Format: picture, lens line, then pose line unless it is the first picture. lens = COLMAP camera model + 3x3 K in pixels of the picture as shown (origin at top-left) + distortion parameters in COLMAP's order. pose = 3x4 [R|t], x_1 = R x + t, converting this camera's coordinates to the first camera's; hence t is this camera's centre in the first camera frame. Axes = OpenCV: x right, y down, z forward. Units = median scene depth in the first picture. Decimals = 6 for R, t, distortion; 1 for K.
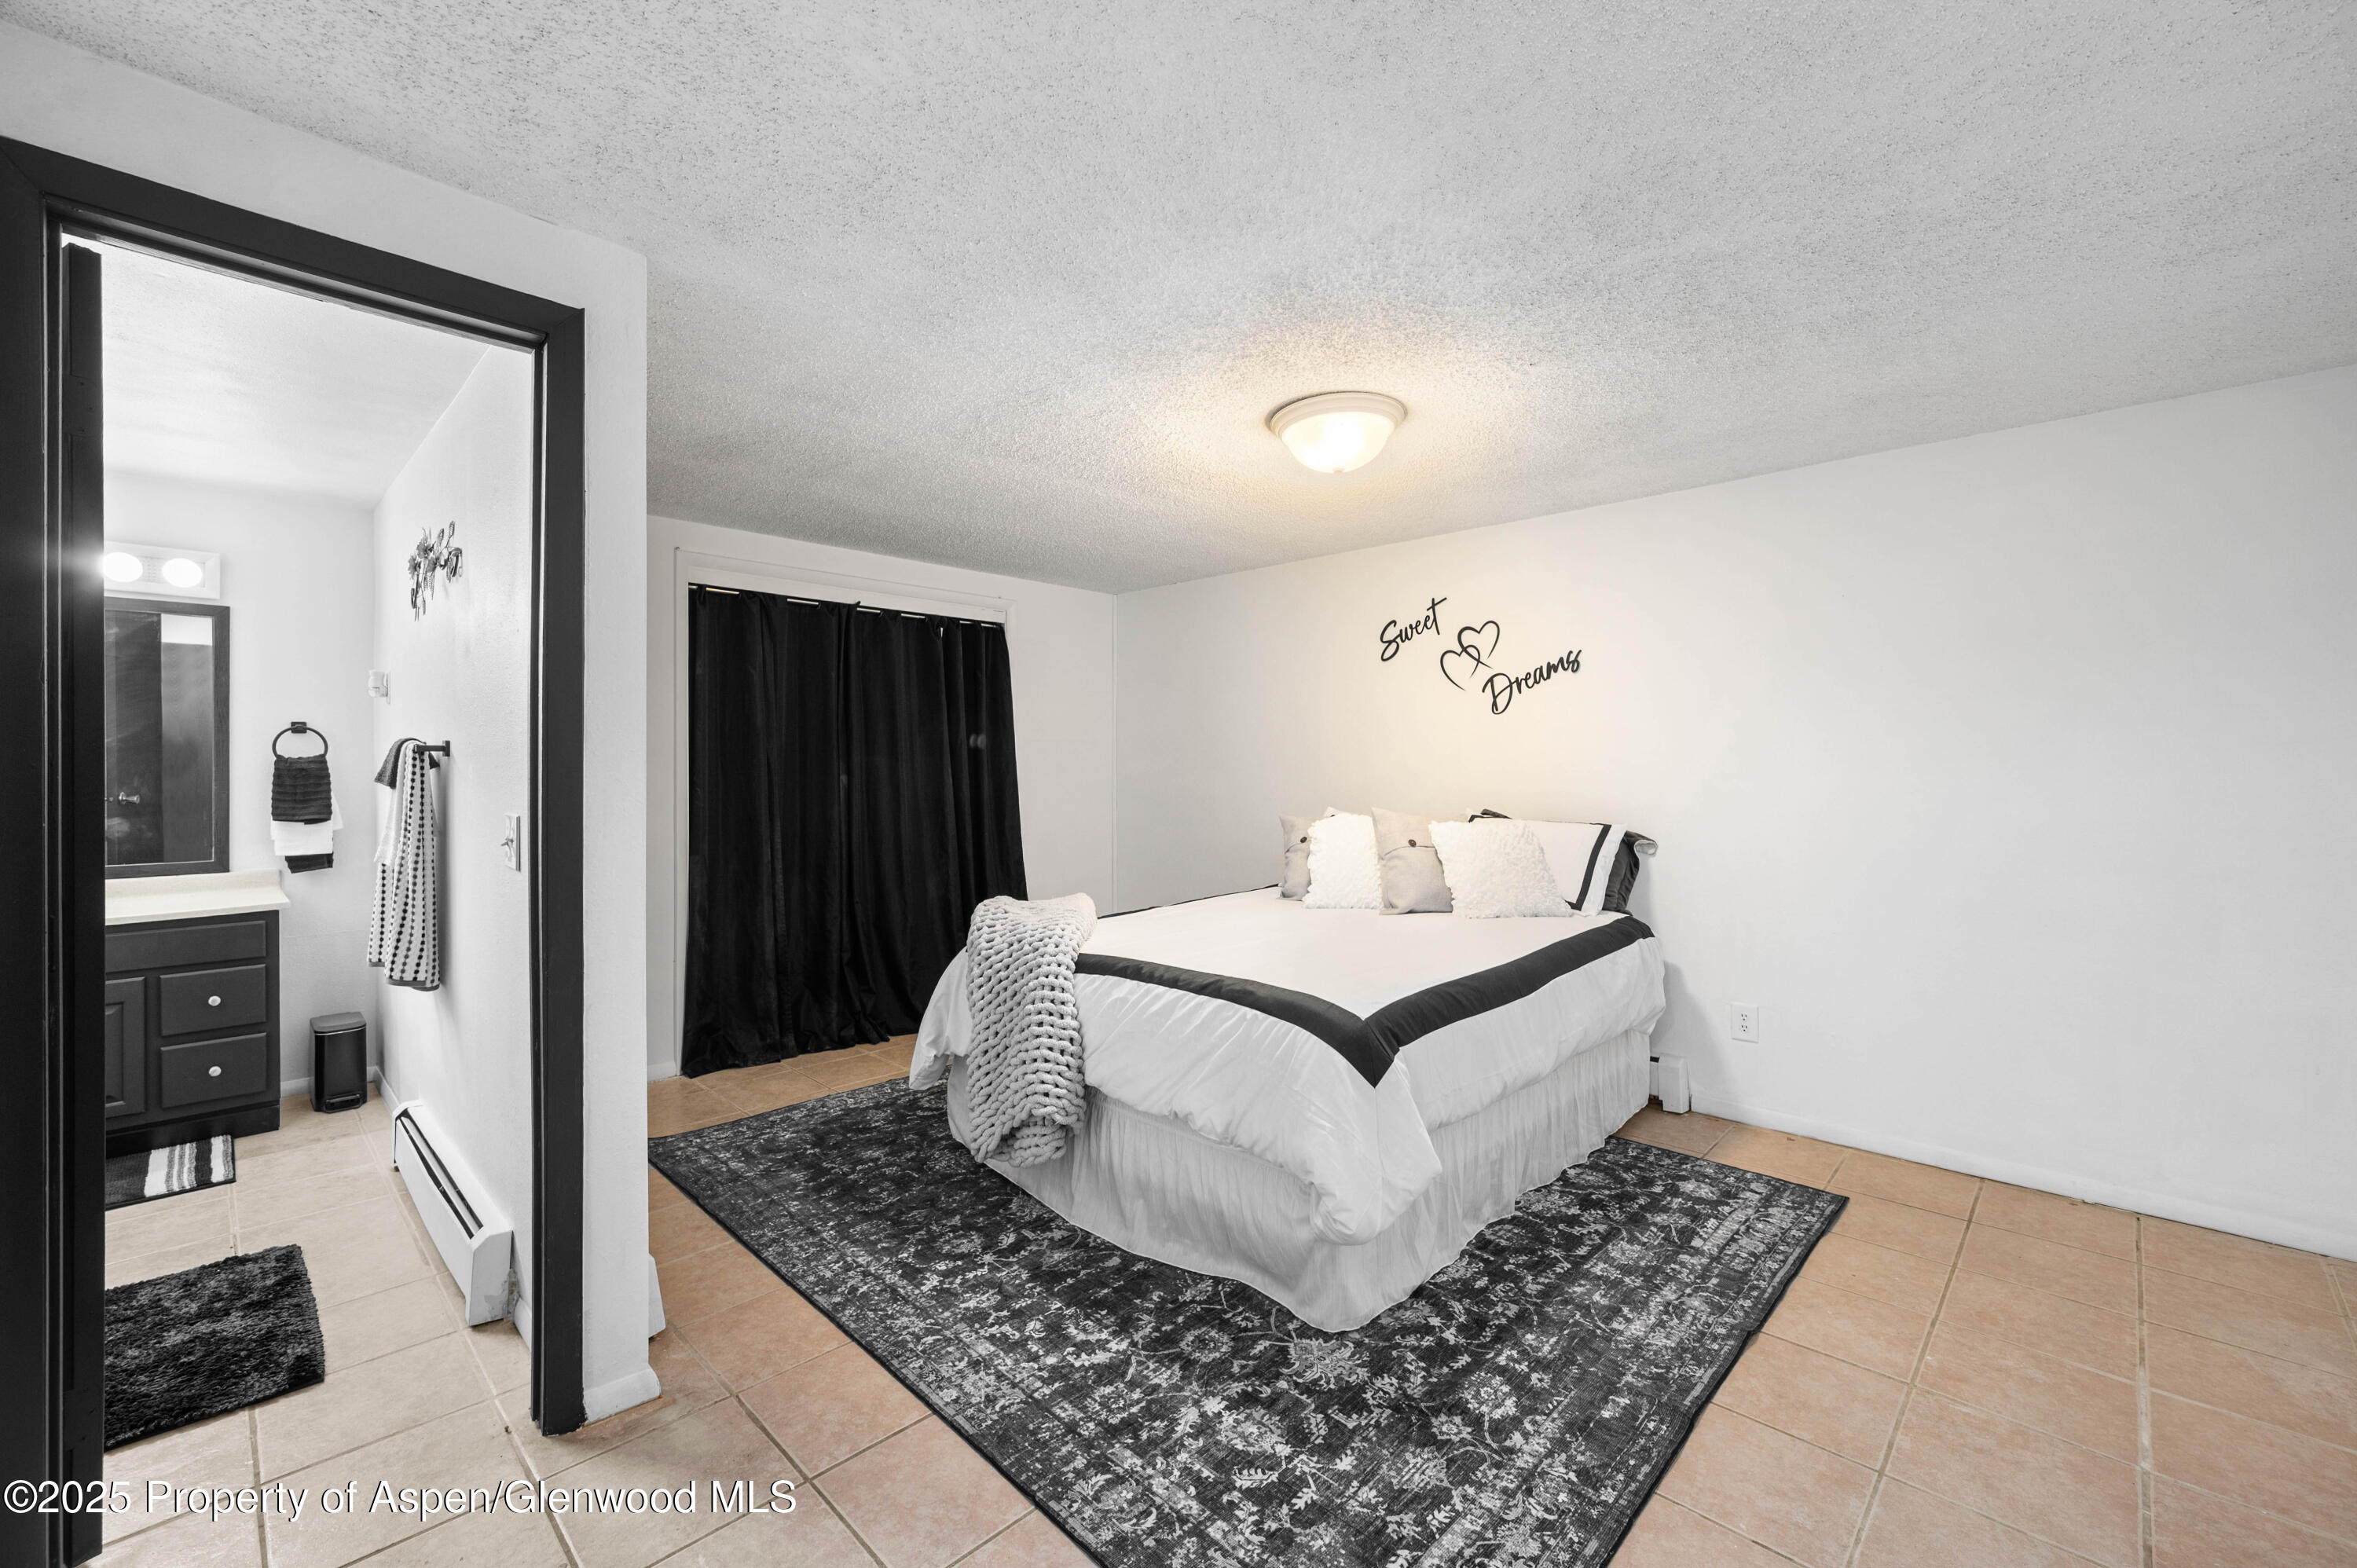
lens RADIAL K [[944.6, 0, 1215.5], [0, 944.6, 757.6], [0, 0, 1]] dist [0.001390, 0.000510]
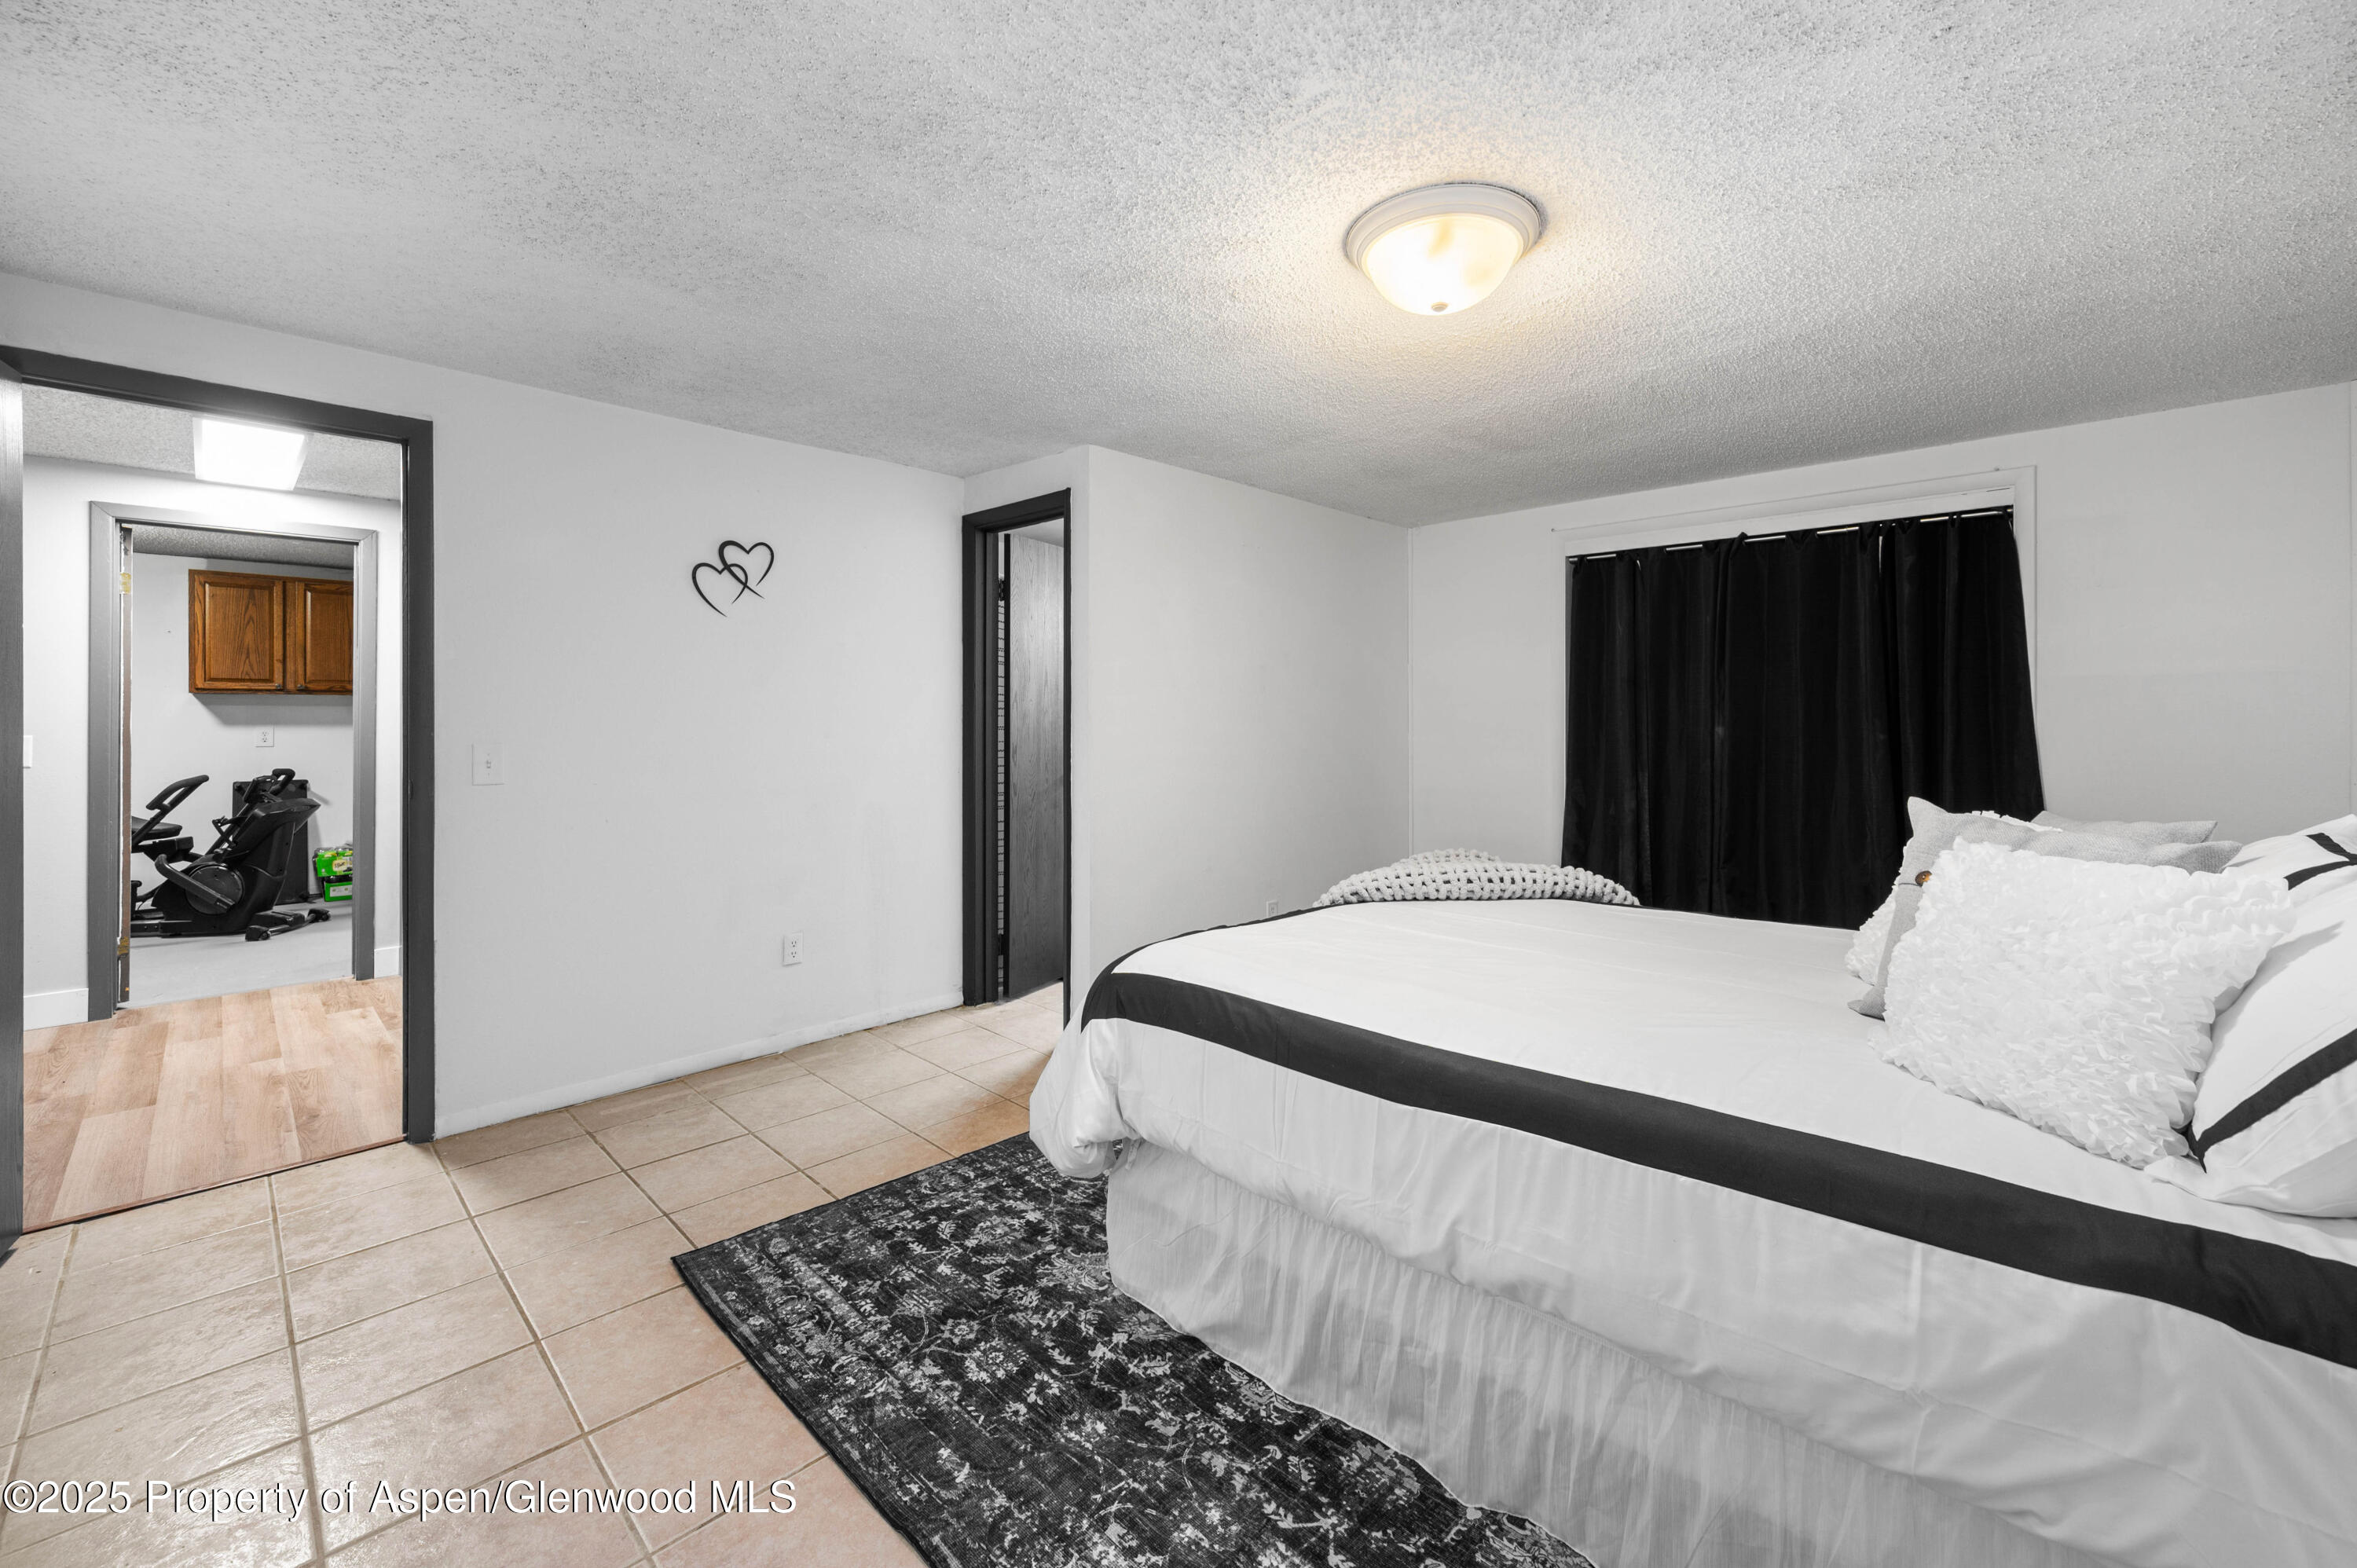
lens RADIAL K [[944.6, 0, 1215.5], [0, 944.6, 757.6], [0, 0, 1]] dist [0.001390, 0.000510]
pose [[0.018392, 0.040377, -0.999015, 1.324531], [0.006127, 0.999161, 0.040495, 0.014271], [0.999812, -0.006866, 0.018129, 1.292417]]
